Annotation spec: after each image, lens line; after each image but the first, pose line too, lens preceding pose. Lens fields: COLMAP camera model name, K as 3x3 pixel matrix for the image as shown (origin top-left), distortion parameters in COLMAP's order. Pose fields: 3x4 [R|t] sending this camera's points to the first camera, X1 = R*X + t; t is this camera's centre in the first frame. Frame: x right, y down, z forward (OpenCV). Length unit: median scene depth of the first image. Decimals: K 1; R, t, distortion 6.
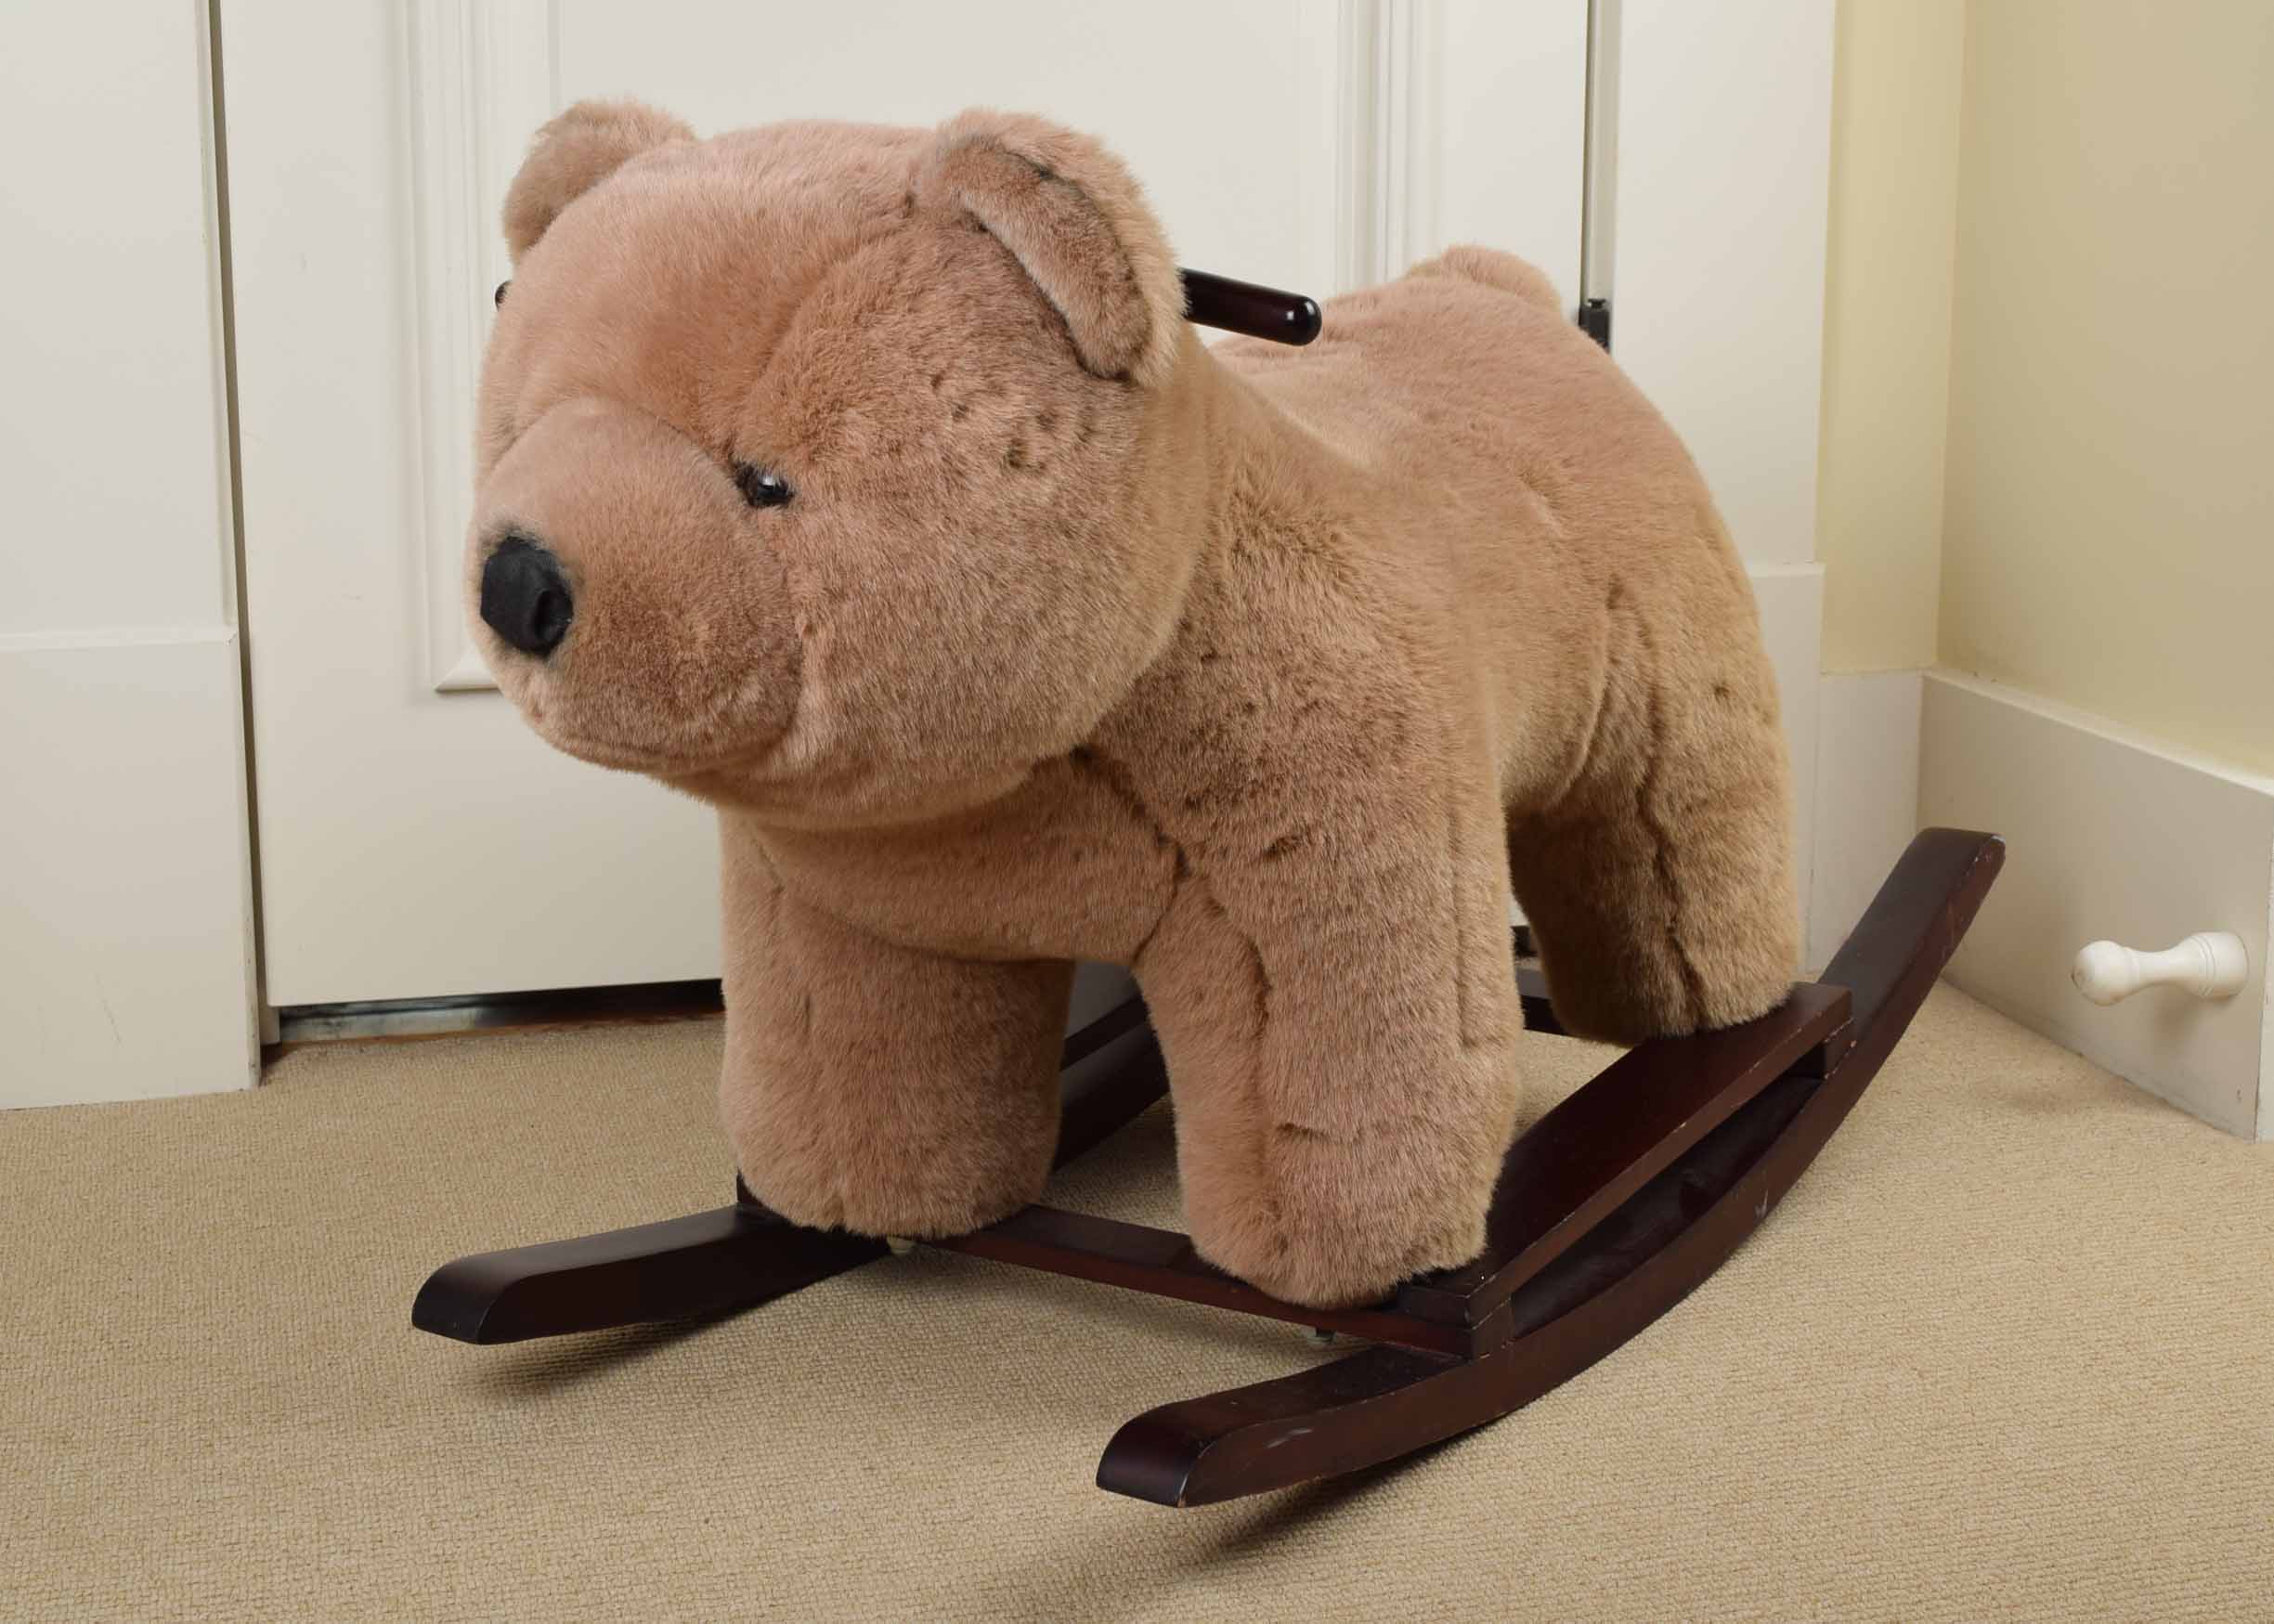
lens RADIAL K [[3595.4, 0, 1122.0], [0, 3595.4, 788.4], [0, 0, 1]] dist [-0.015269, 0.000000]
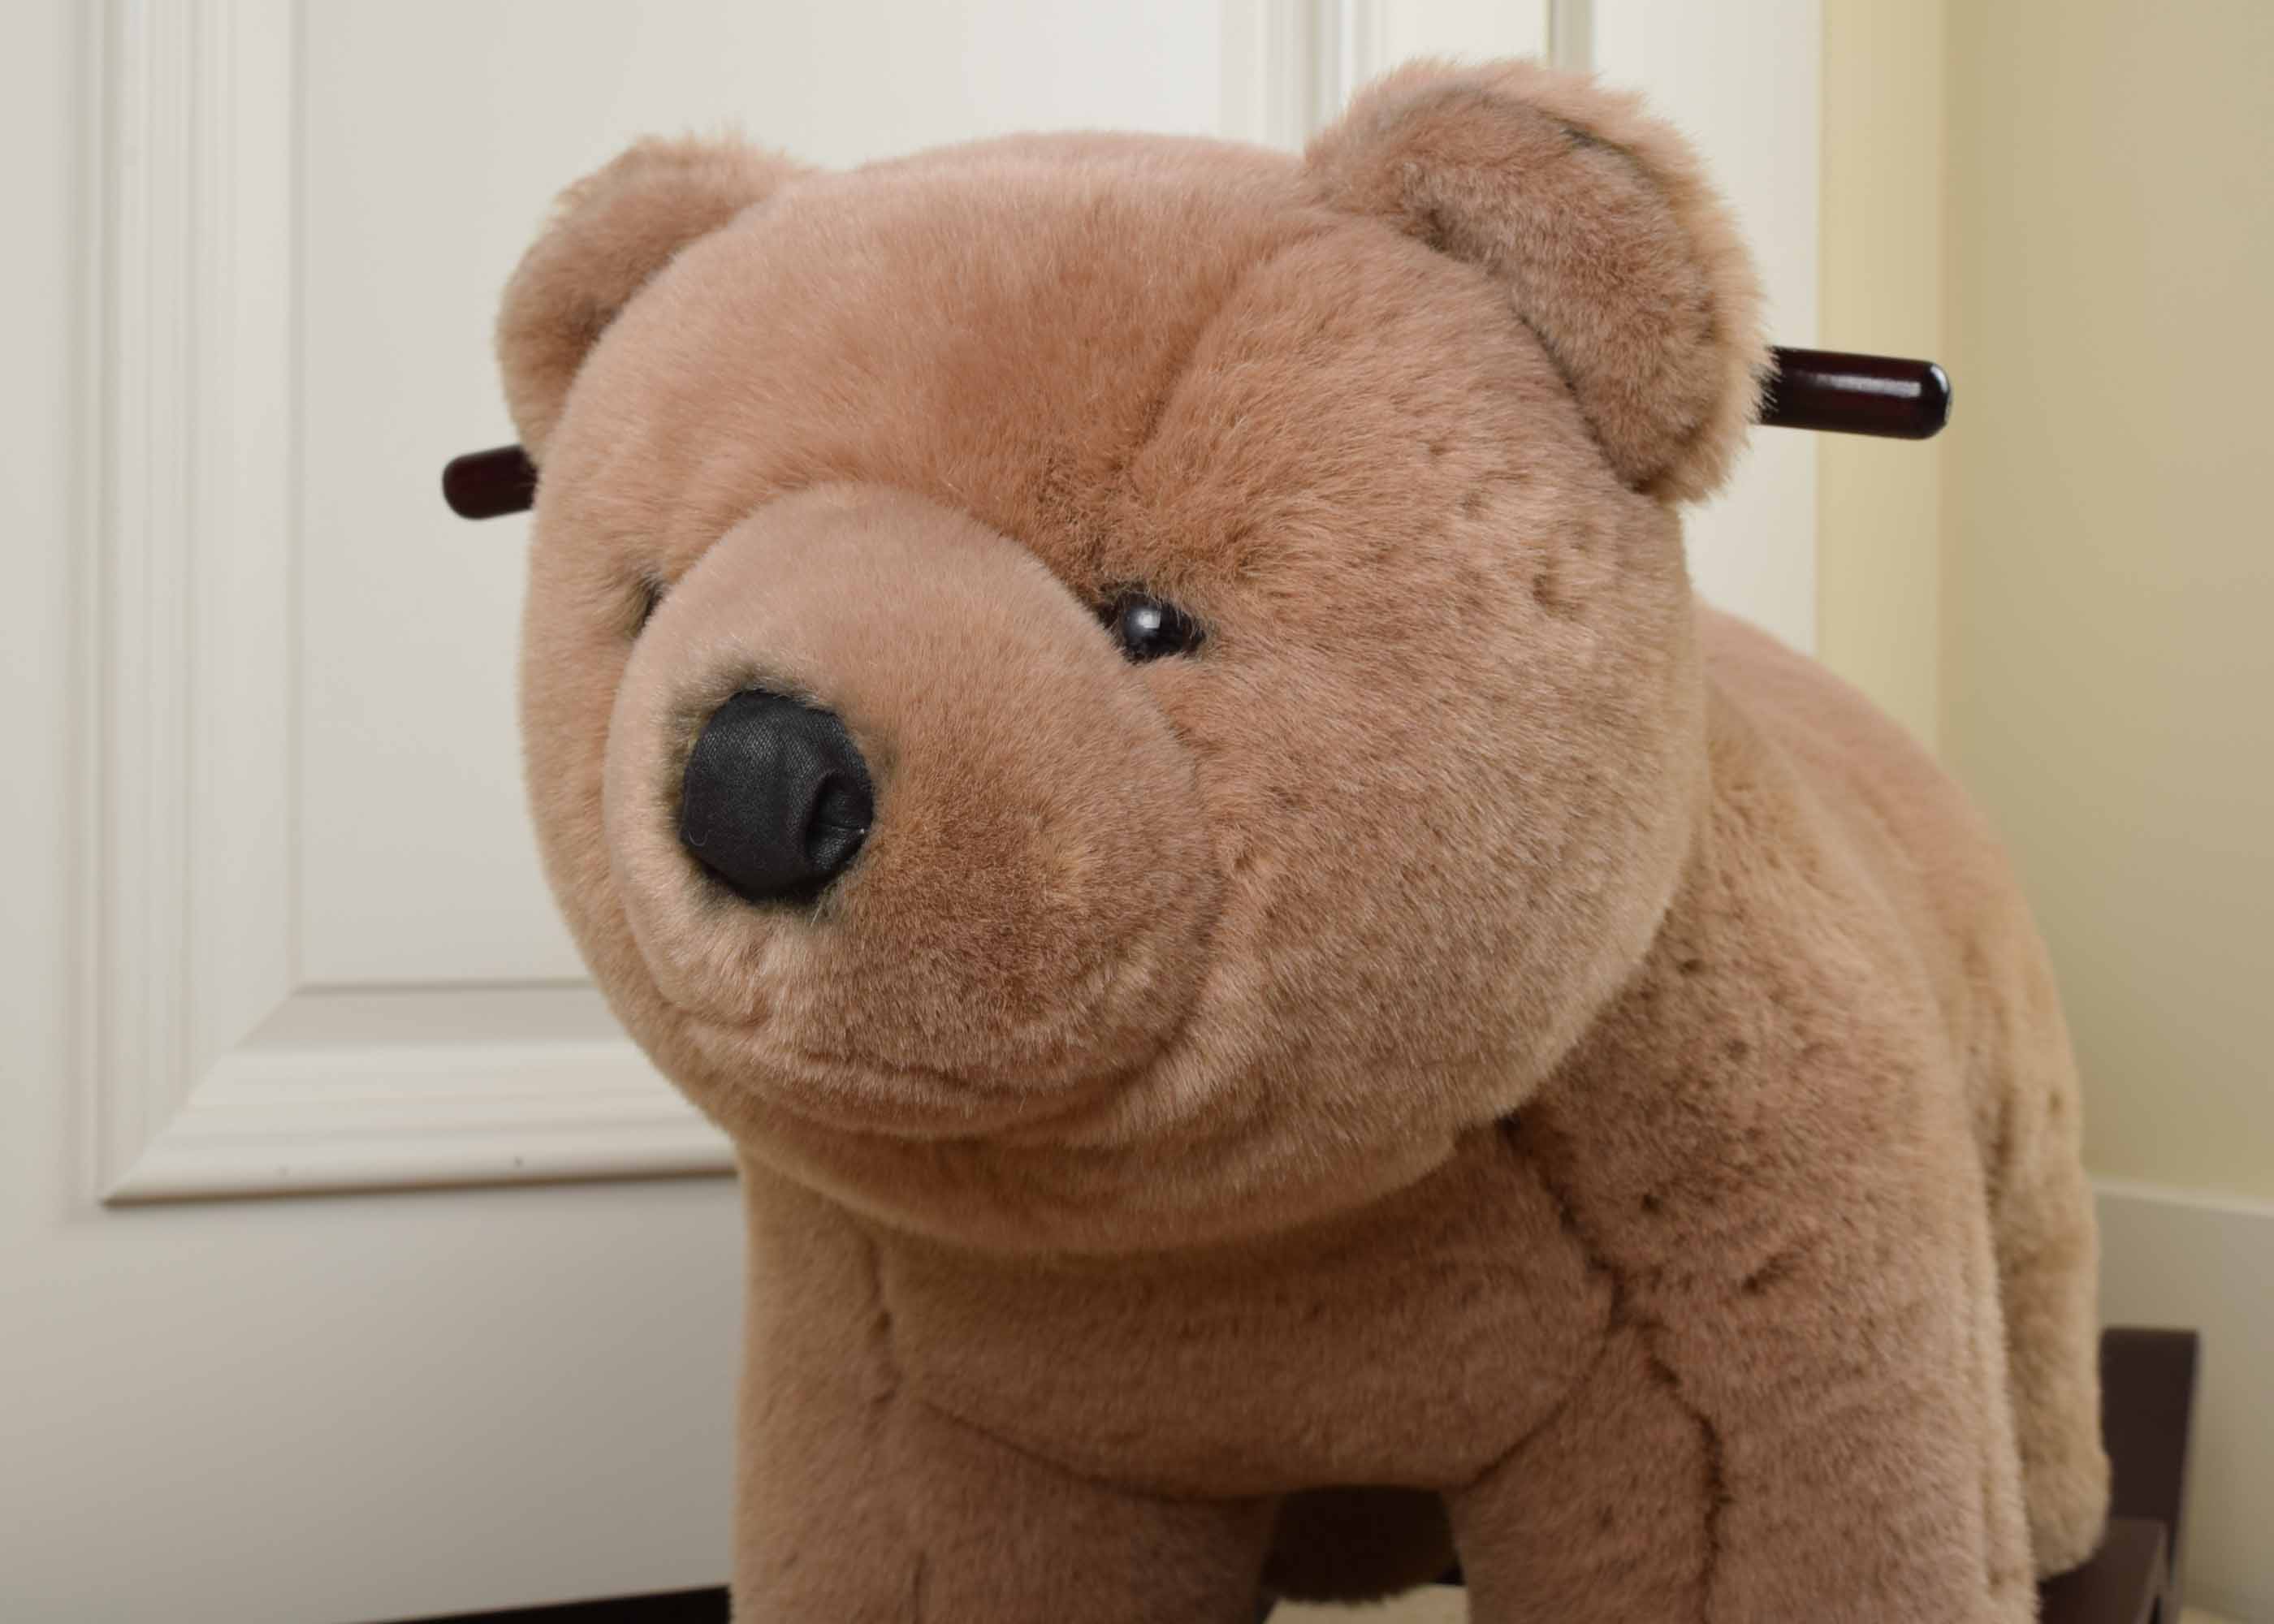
lens RADIAL K [[3484.4, 0, 1115.1], [0, 3484.4, 829.5], [0, 0, 1]] dist [-0.008655, 0.000000]
pose [[0.975390, 0.000859, 0.220486, -0.209350], [0.041074, 0.981780, -0.185531, 0.049837], [-0.216628, 0.190022, 0.957582, 0.415150]]
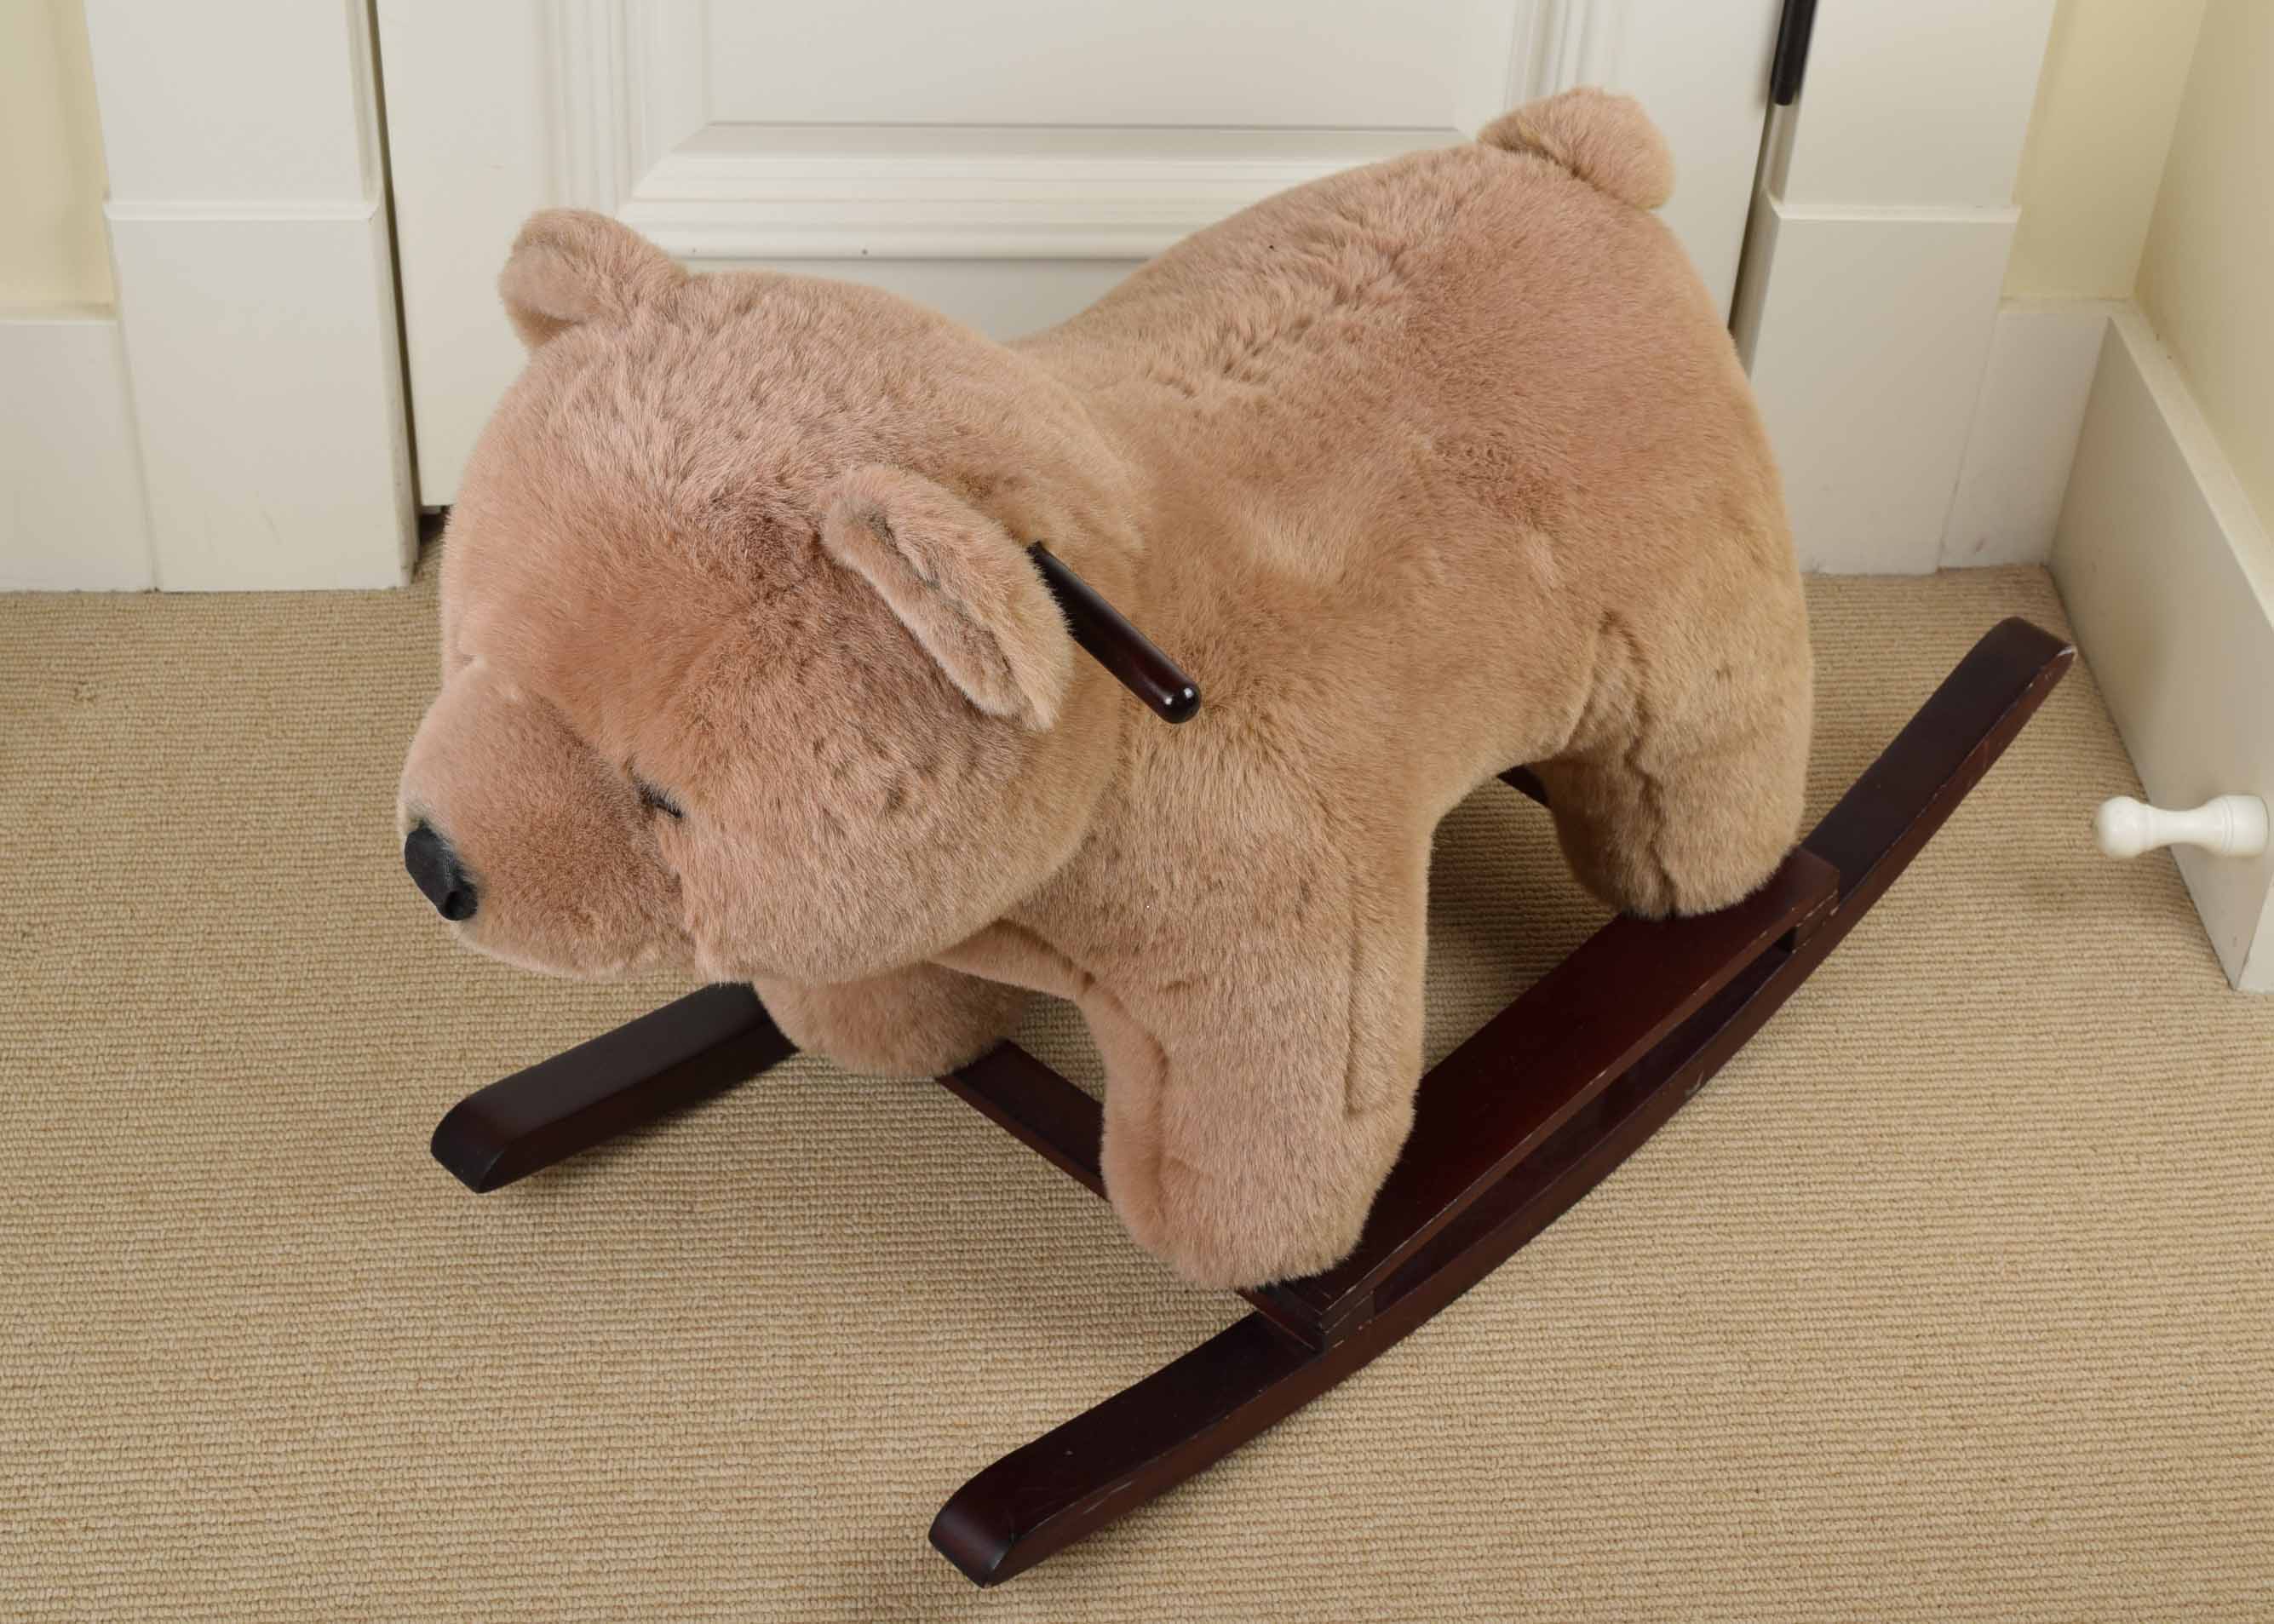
lens RADIAL K [[3666.4, 0, 1159.5], [0, 3666.4, 827.6], [0, 0, 1]] dist [-0.006268, 0.000000]
pose [[0.983514, 0.151173, -0.099235, 0.141592], [-0.088393, 0.880632, 0.465483, -0.541284], [0.157758, -0.449038, 0.879476, 0.050544]]
